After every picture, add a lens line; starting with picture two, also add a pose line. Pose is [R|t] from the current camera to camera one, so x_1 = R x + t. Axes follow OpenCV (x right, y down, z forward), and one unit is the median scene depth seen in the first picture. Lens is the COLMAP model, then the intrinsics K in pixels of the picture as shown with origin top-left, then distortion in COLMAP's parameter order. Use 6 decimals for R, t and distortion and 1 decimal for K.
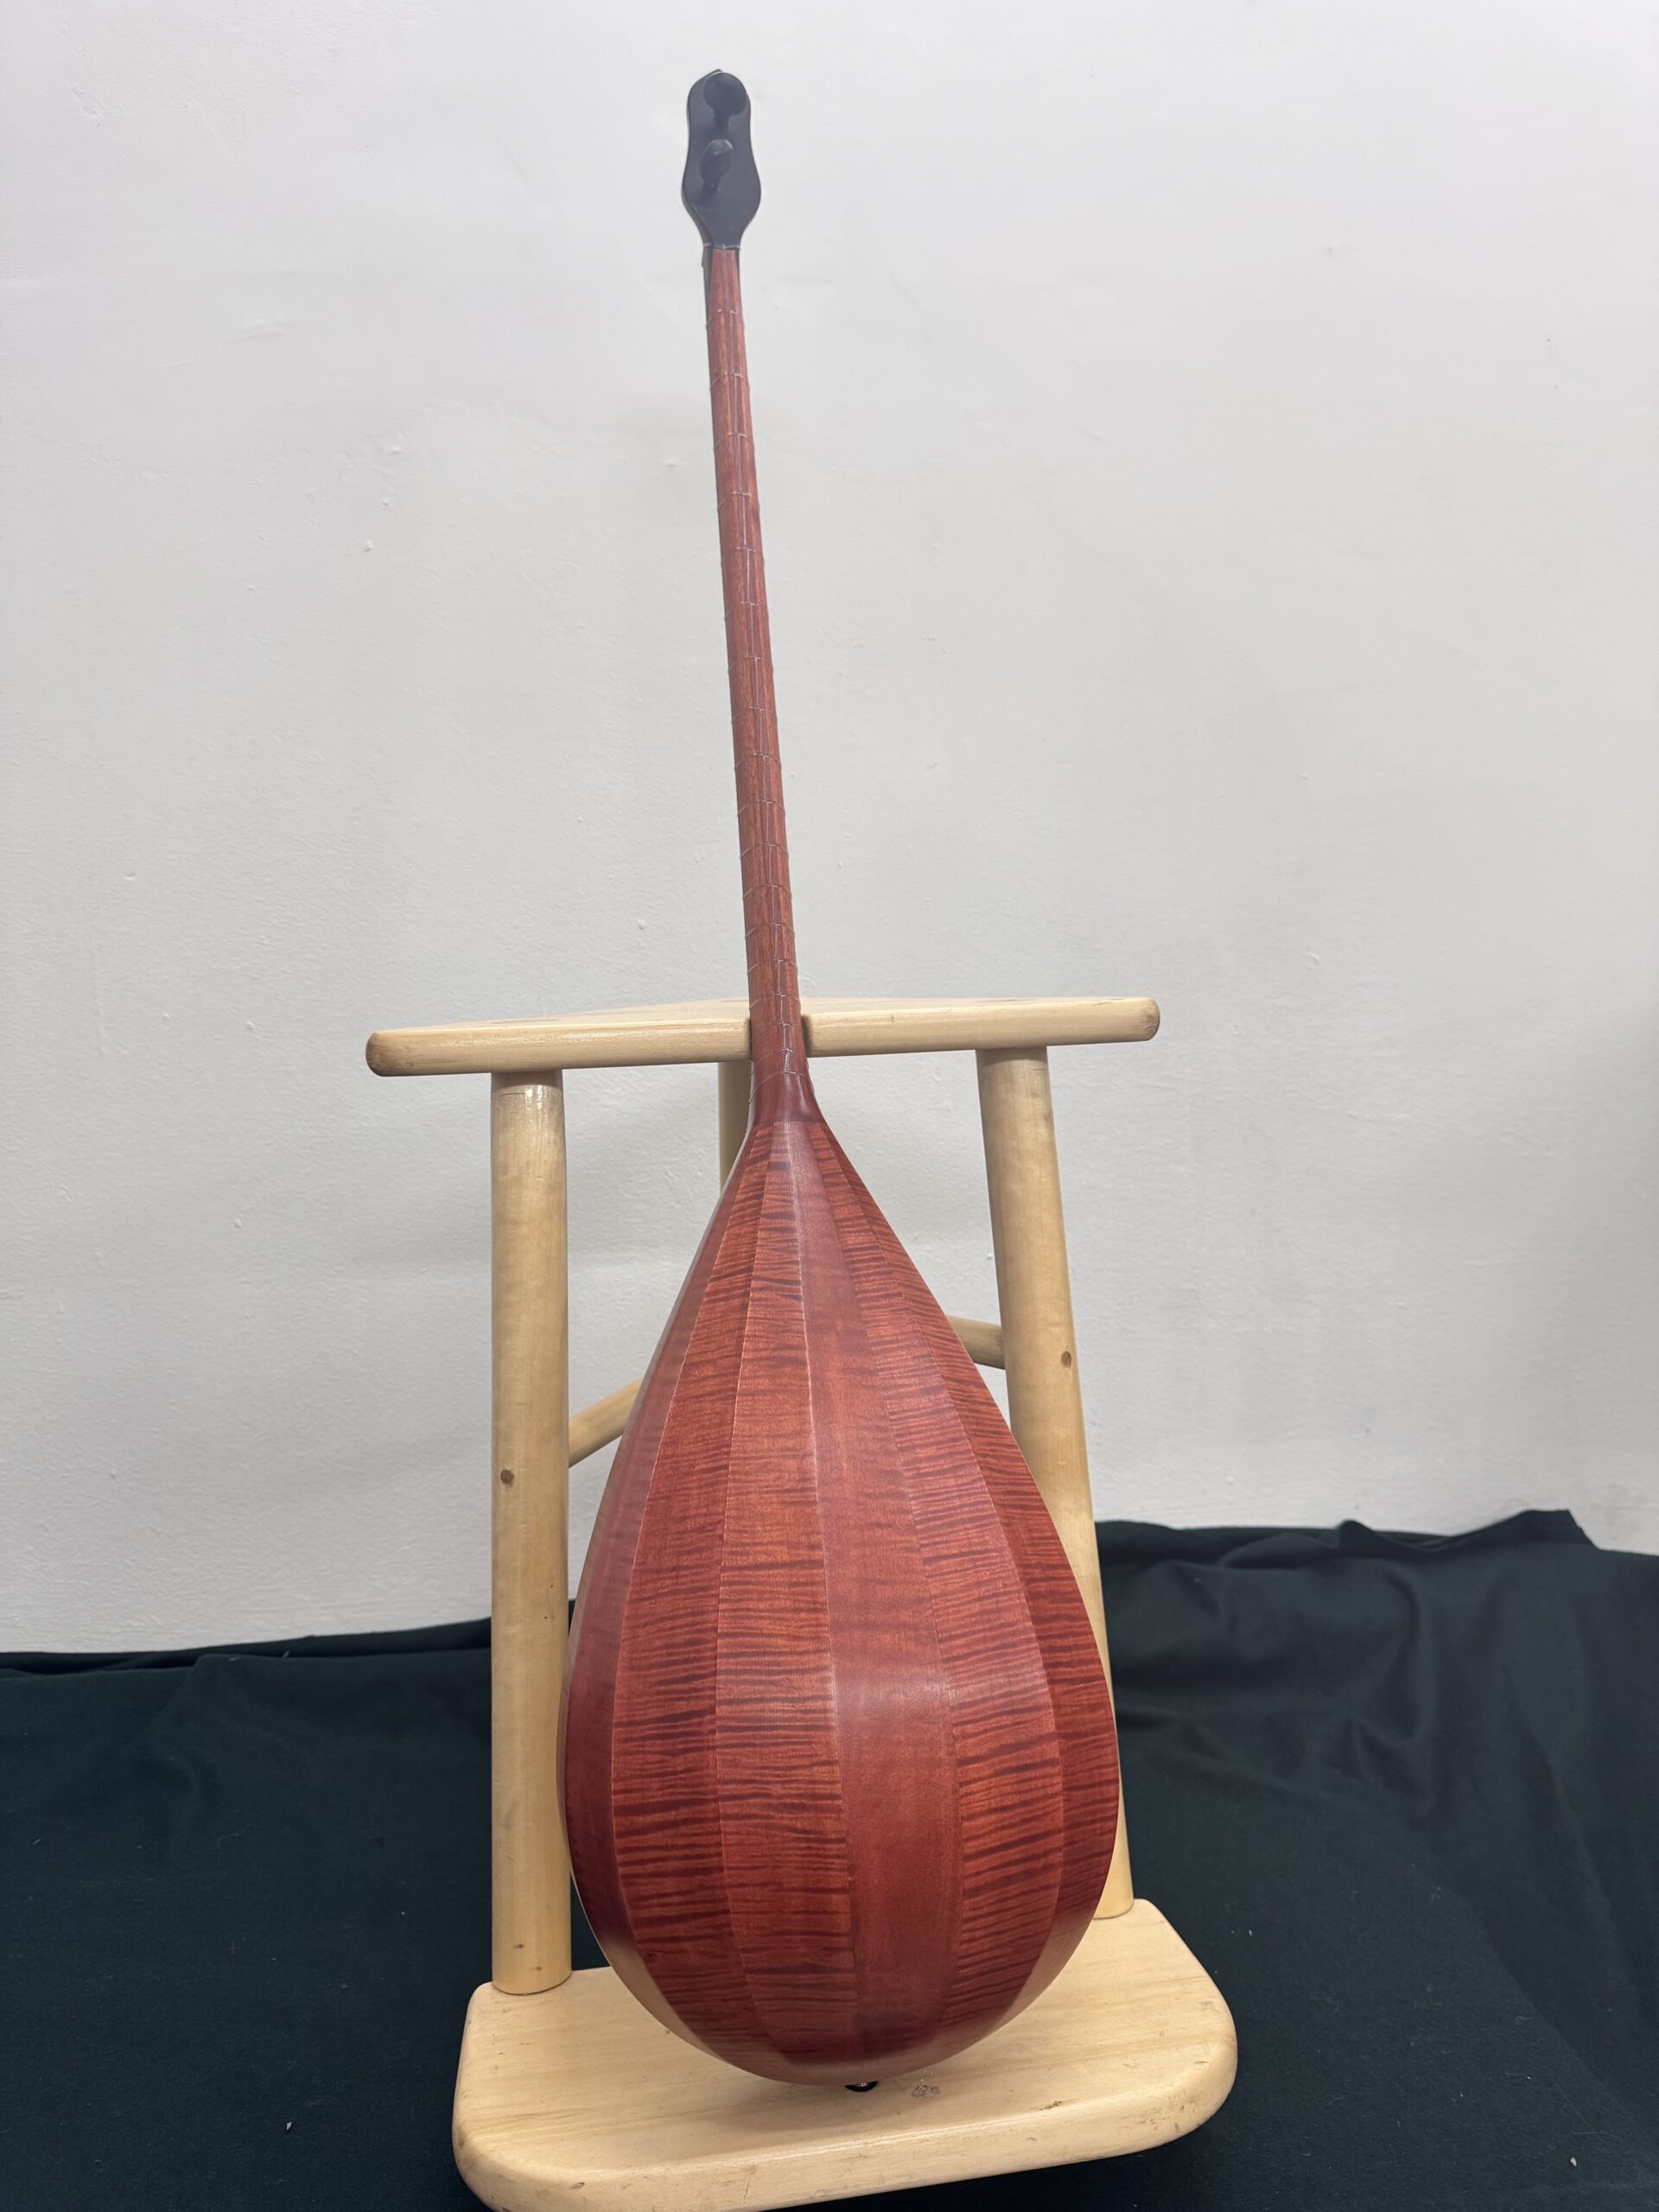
lens RADIAL K [[1628.6, 0, 846.7], [0, 1628.6, 1103.9], [0, 0, 1]] dist [0.009308, -0.029952]
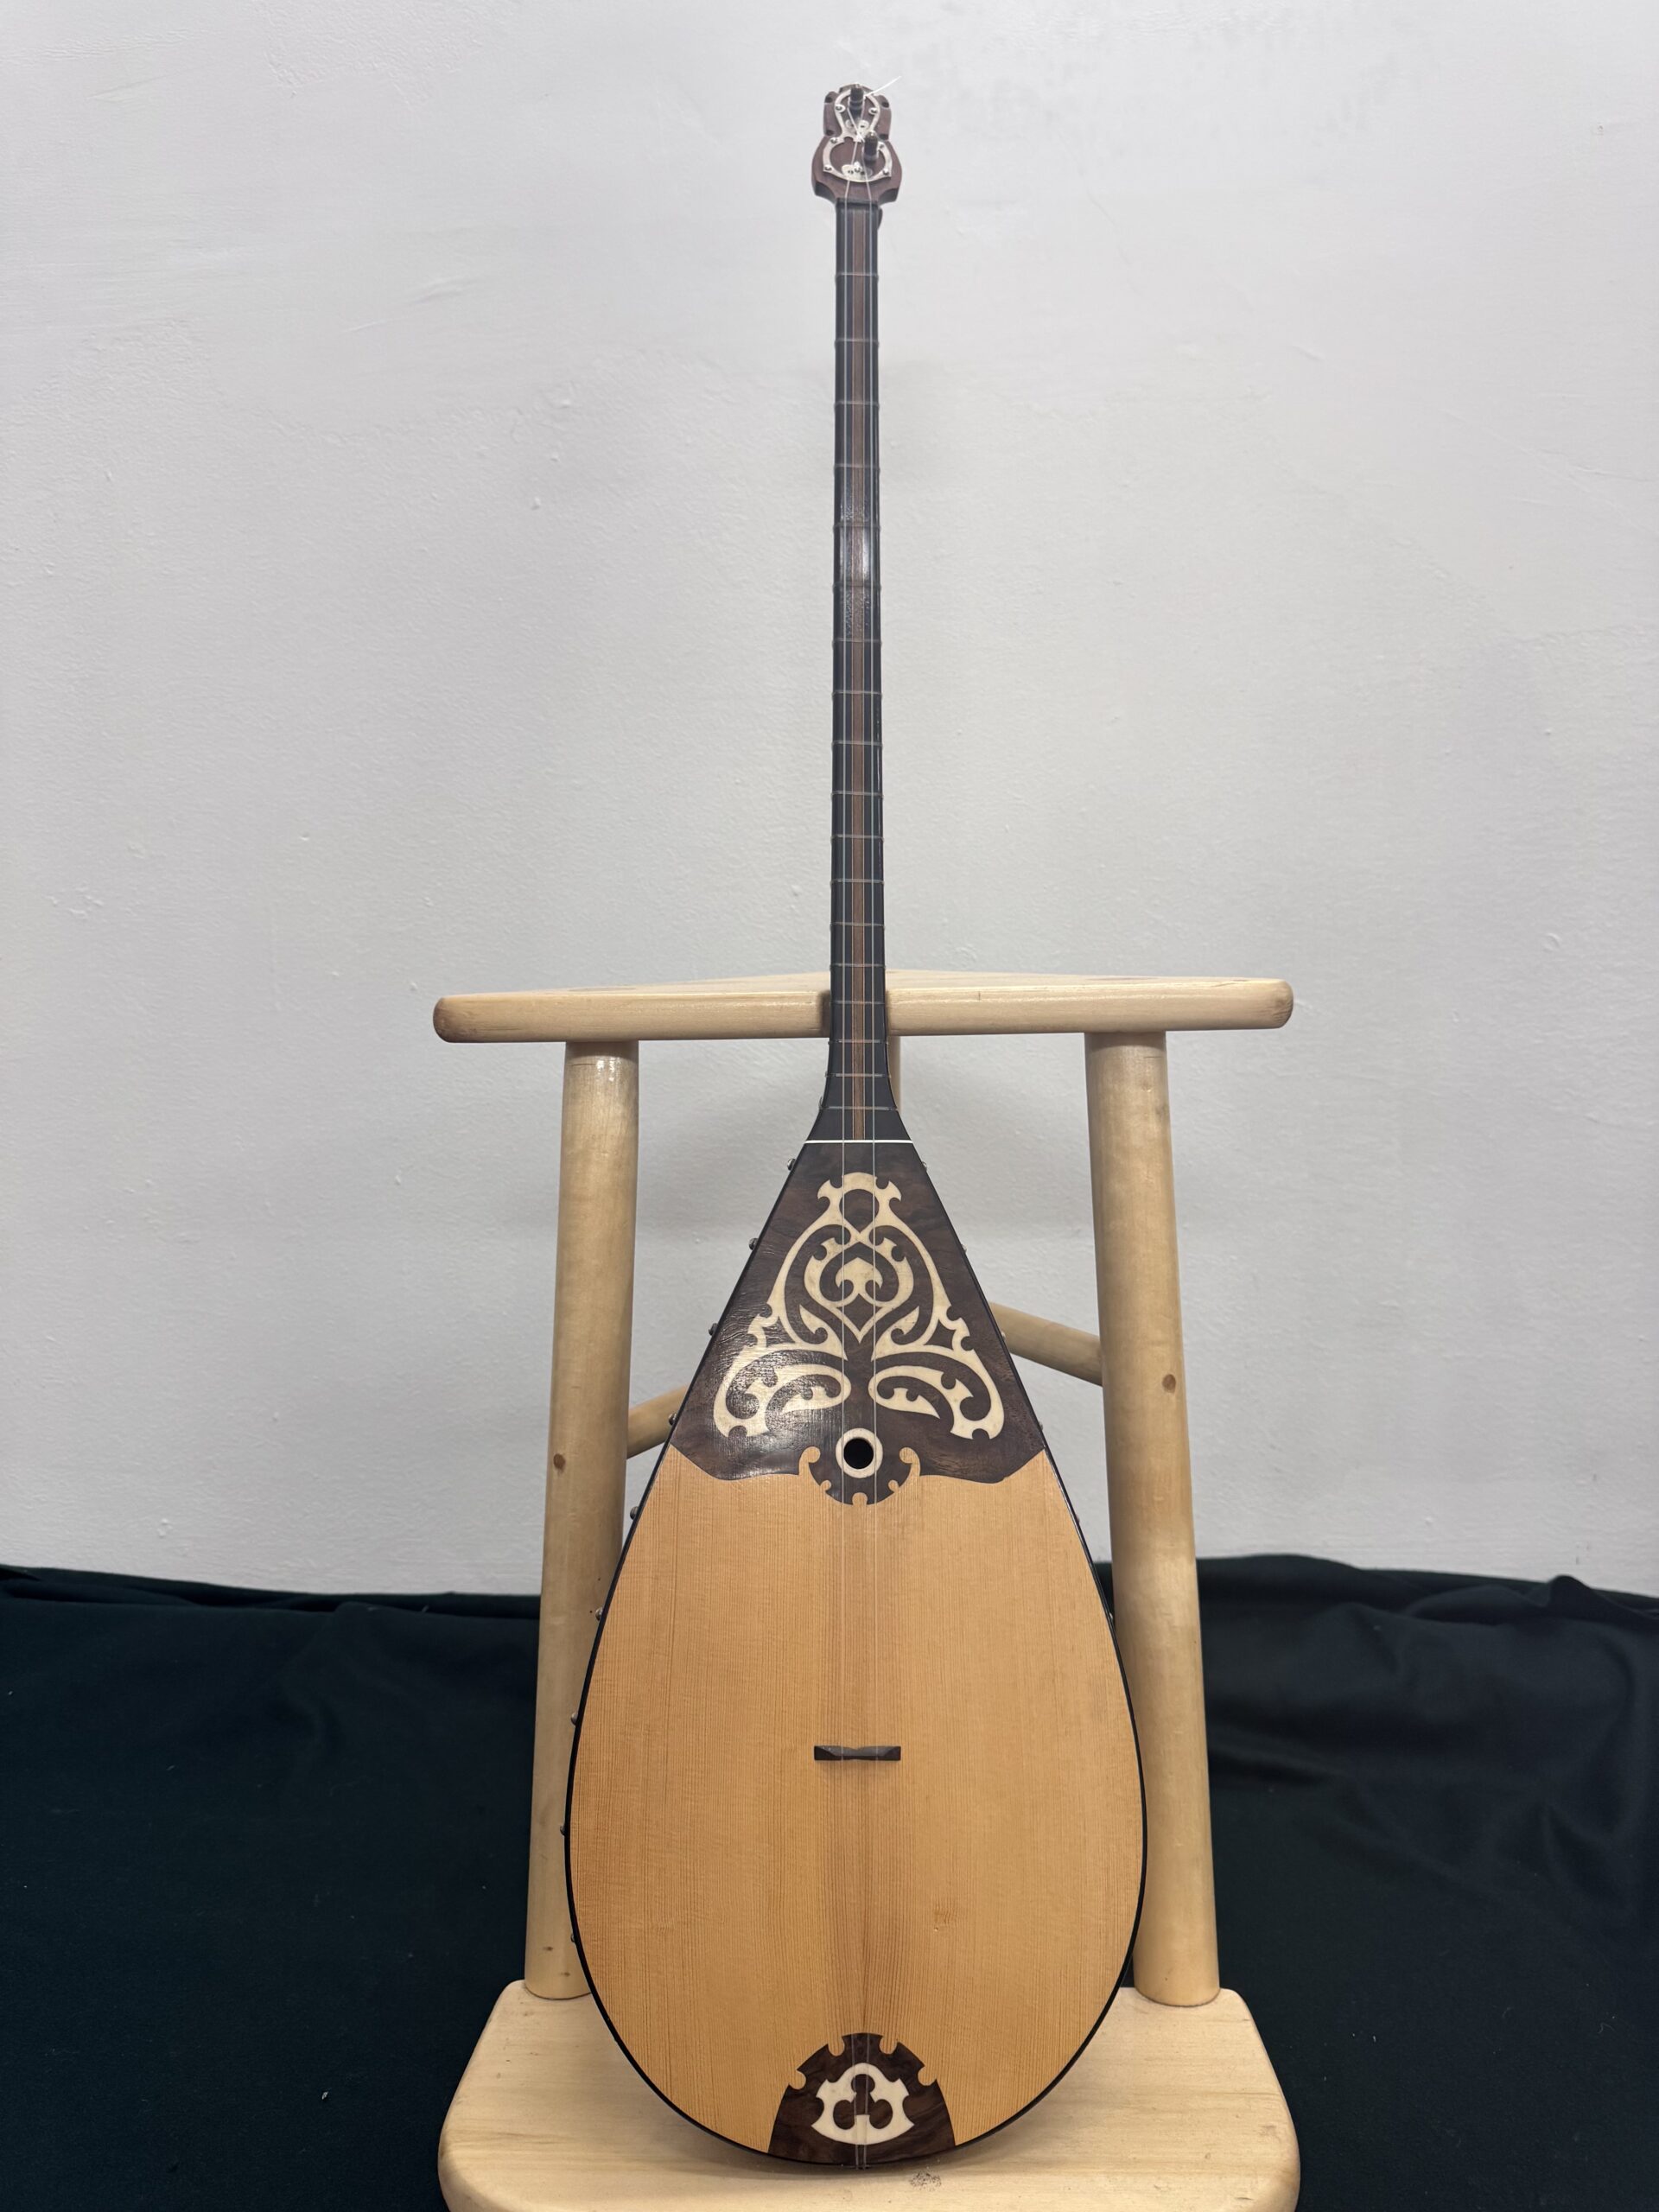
lens RADIAL K [[1628.6, 0, 817.6], [0, 1628.6, 1097.4], [0, 0, 1]] dist [0.009308, -0.029952]
pose [[0.978874, 0.038540, -0.200799, 0.115470], [-0.035690, 0.999204, 0.017800, -0.008170], [0.201325, -0.010257, 0.979471, 0.083469]]
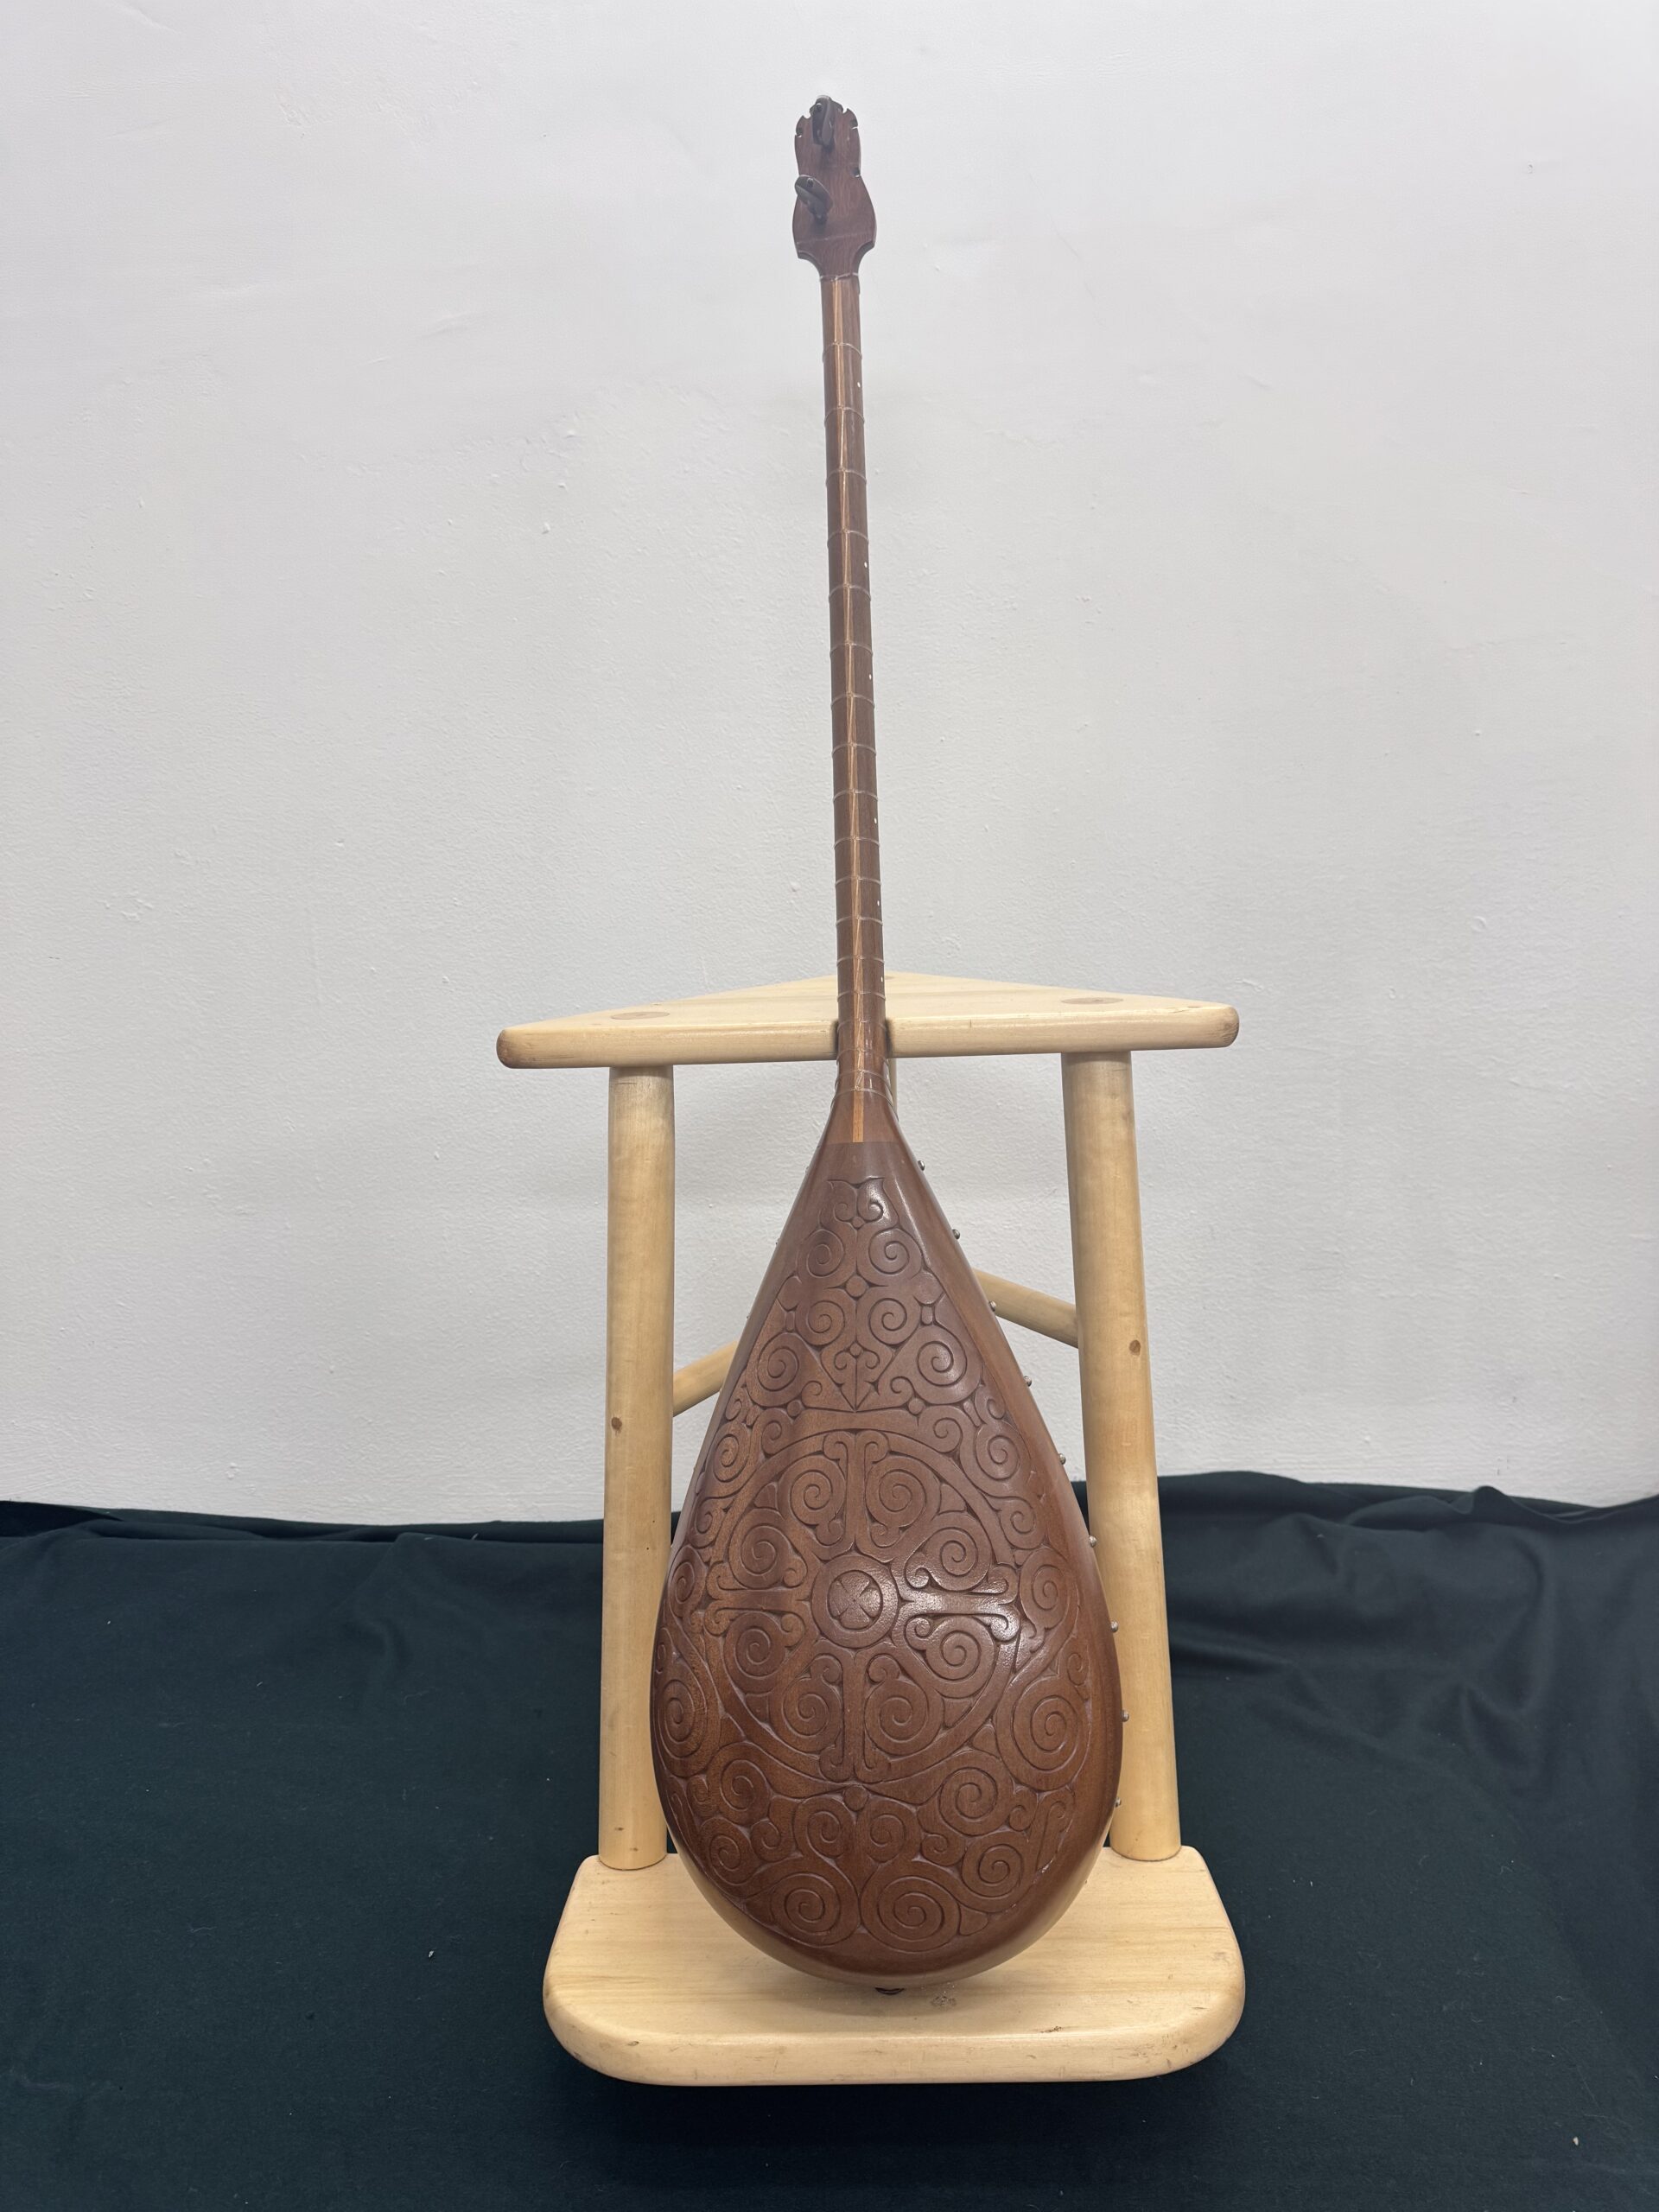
lens RADIAL K [[1628.6, 0, 819.2], [0, 1628.6, 1109.8], [0, 0, 1]] dist [0.009308, -0.029952]
pose [[0.983151, 0.032871, -0.179814, 0.114162], [-0.017623, 0.996161, 0.085752, -0.079609], [0.181942, -0.081138, 0.979956, -0.053392]]
